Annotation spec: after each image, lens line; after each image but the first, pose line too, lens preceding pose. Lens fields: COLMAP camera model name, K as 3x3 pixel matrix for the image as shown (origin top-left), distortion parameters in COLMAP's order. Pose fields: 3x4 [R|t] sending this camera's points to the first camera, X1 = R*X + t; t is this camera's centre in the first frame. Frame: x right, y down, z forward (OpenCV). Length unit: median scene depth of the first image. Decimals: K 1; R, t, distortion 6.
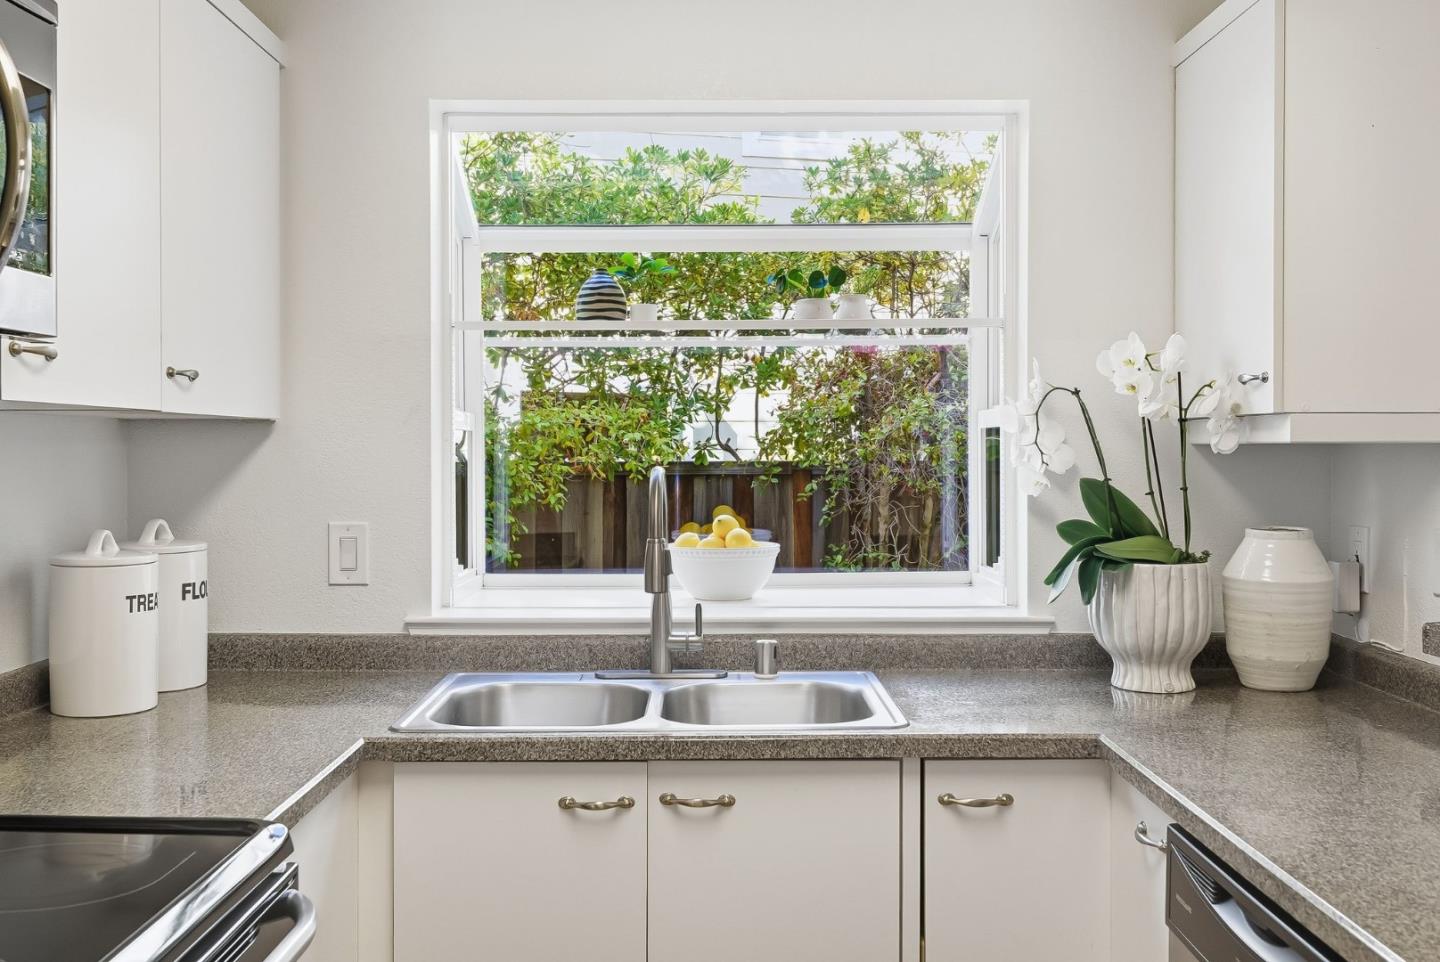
lens RADIAL K [[1435.9, 0, 718.7], [0, 1435.9, 443.6], [0, 0, 1]] dist [-0.011300, -0.001803]
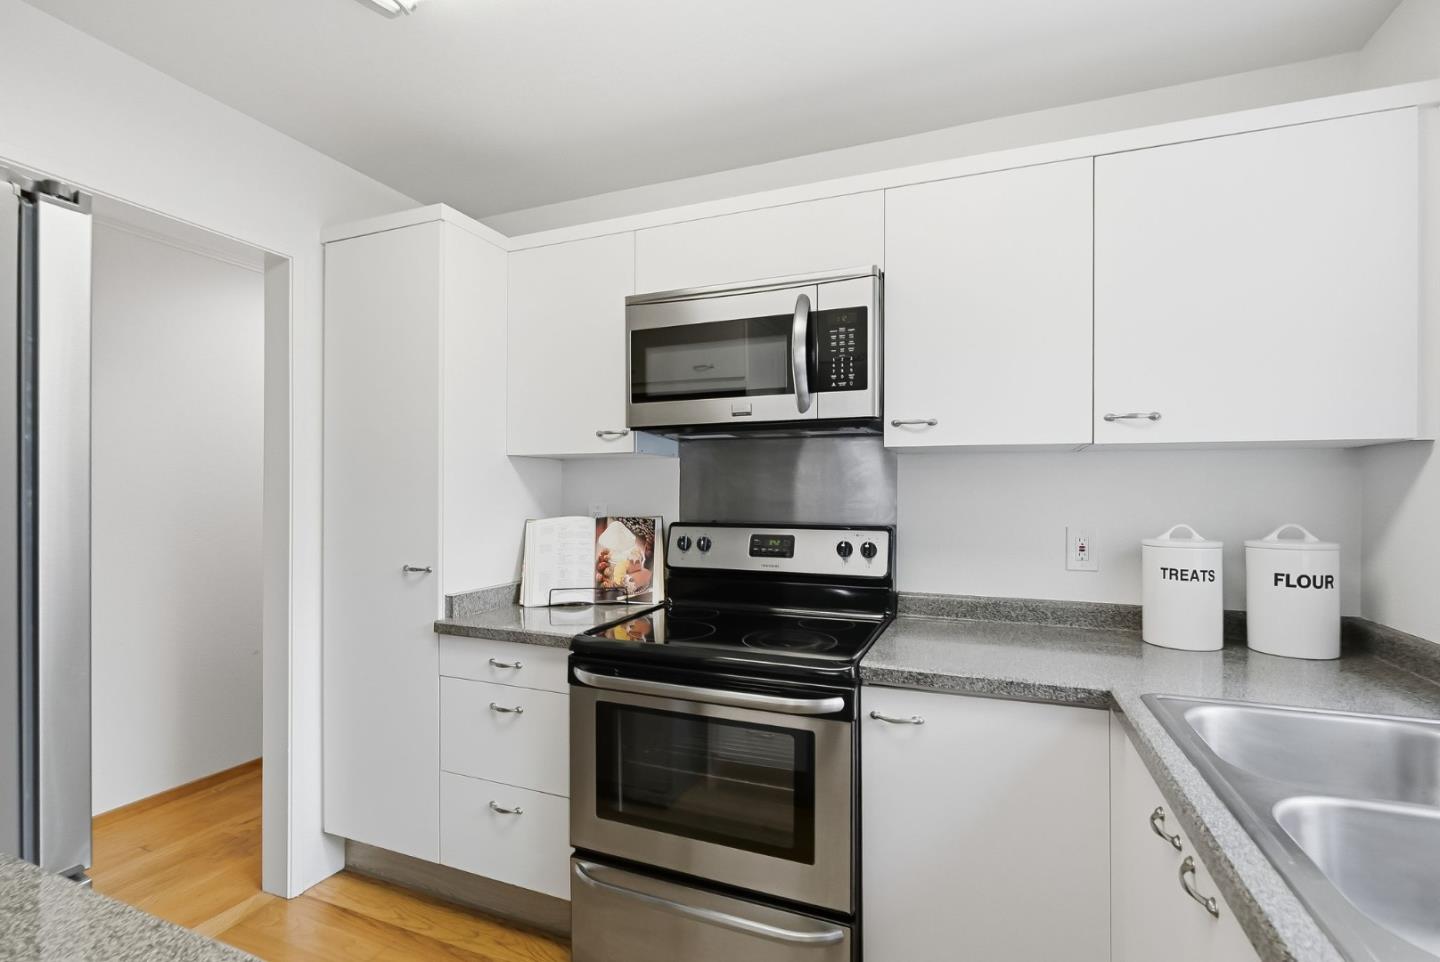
lens RADIAL K [[631.6, 0, 720.0], [0, 631.6, 481.0], [0, 0, 1]] dist [-0.010961, 0.000250]
pose [[-0.365929, -0.012994, -0.930552, 0.333336], [-0.002743, 0.999913, -0.012884, 0.023389], [0.930639, -0.002162, -0.365933, 0.736810]]
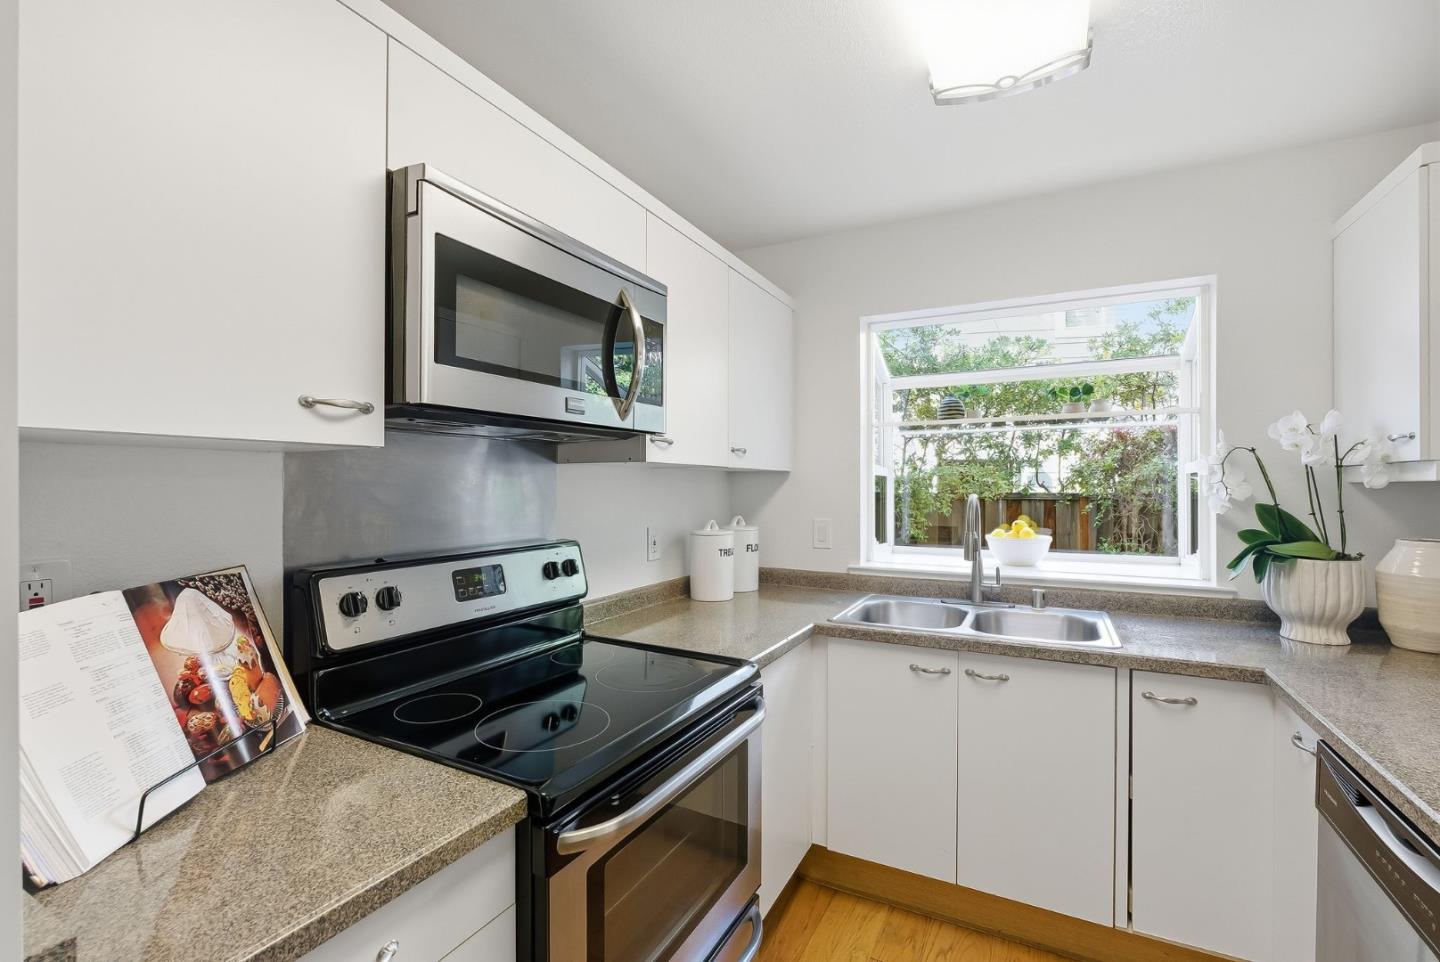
lens RADIAL K [[631.6, 0, 720.0], [0, 631.6, 481.0], [0, 0, 1]] dist [-0.010961, 0.000250]
pose [[0.885539, -0.001248, -0.464563, 0.047854], [-0.001229, 0.999987, -0.005029, 0.003298], [0.464563, 0.005025, 0.885526, 0.103293]]
